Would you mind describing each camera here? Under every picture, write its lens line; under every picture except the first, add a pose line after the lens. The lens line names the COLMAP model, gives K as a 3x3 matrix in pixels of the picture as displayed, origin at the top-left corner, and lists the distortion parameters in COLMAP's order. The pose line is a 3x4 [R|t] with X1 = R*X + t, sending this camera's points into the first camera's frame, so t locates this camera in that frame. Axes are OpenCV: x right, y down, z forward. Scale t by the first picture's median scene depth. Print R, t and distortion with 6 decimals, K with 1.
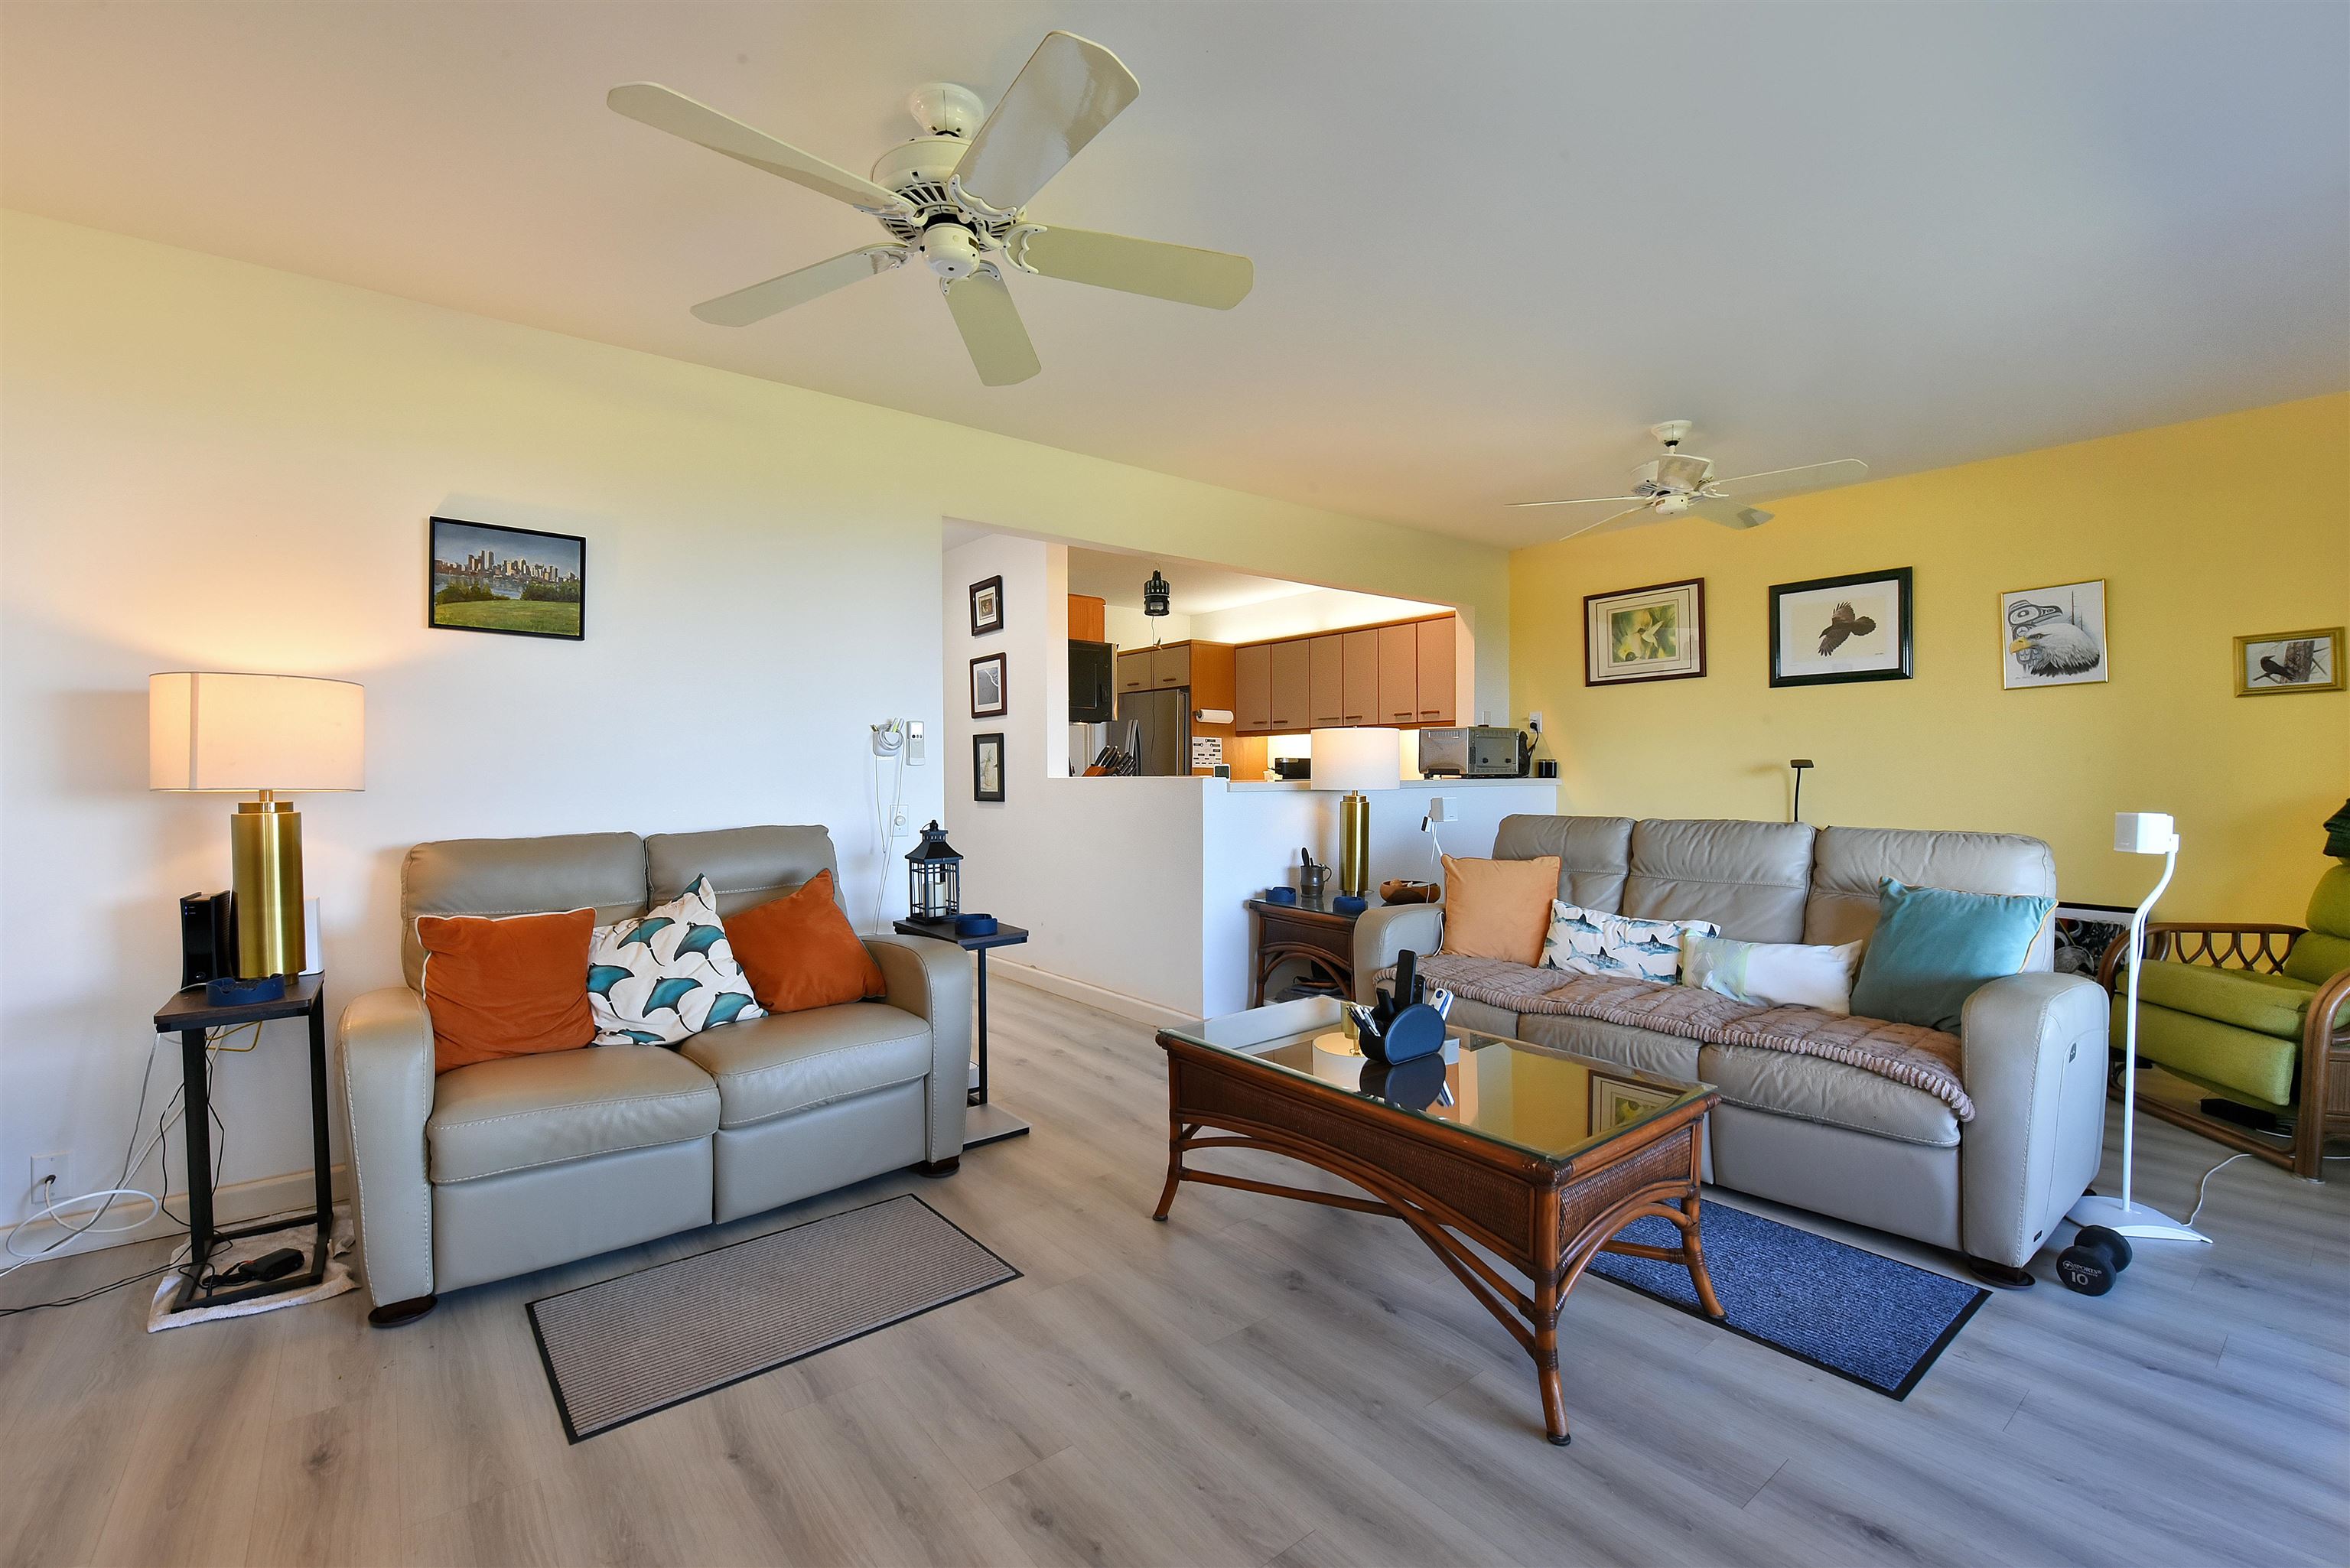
lens RADIAL K [[1016.5, 0, 1214.2], [0, 1016.5, 786.0], [0, 0, 1]] dist [-0.002696, -0.000549]
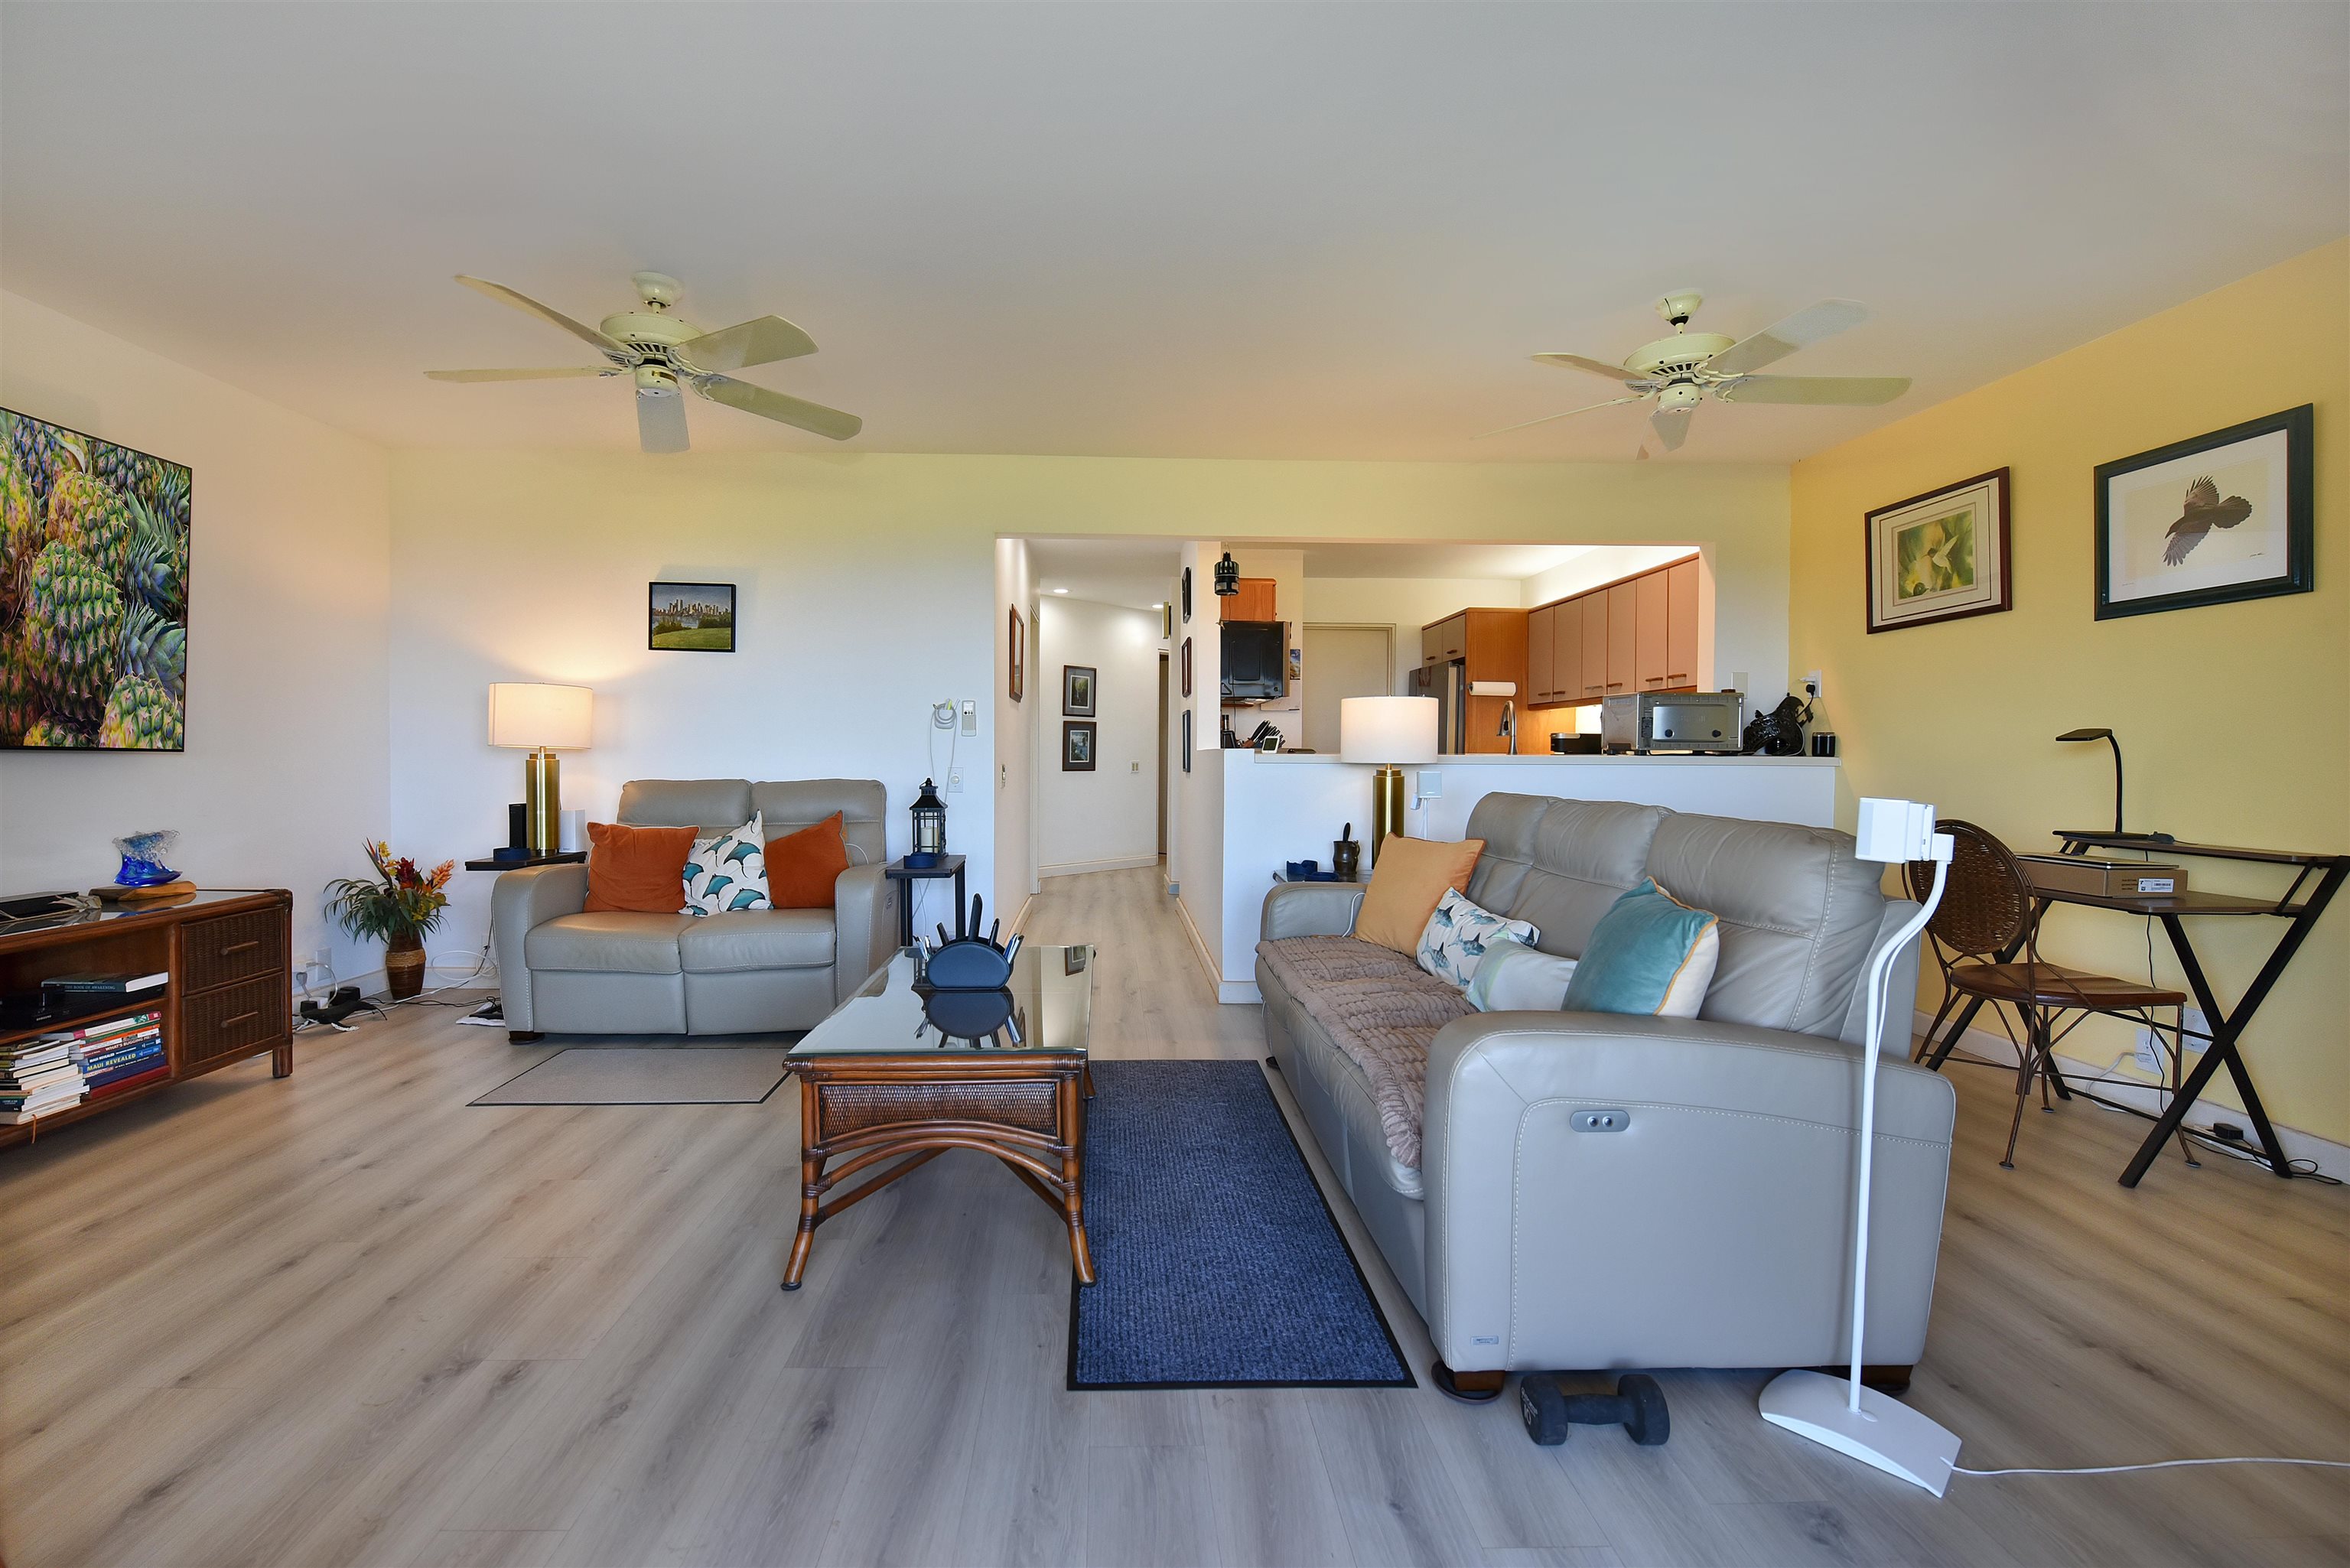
lens RADIAL K [[1016.5, 0, 1153.5], [0, 1016.5, 777.7], [0, 0, 1]] dist [-0.002696, -0.000549]
pose [[0.792605, 0.023156, -0.609296, 0.614836], [-0.017362, 0.999731, 0.015410, 0.007340], [0.609488, -0.001636, 0.792793, 0.138816]]
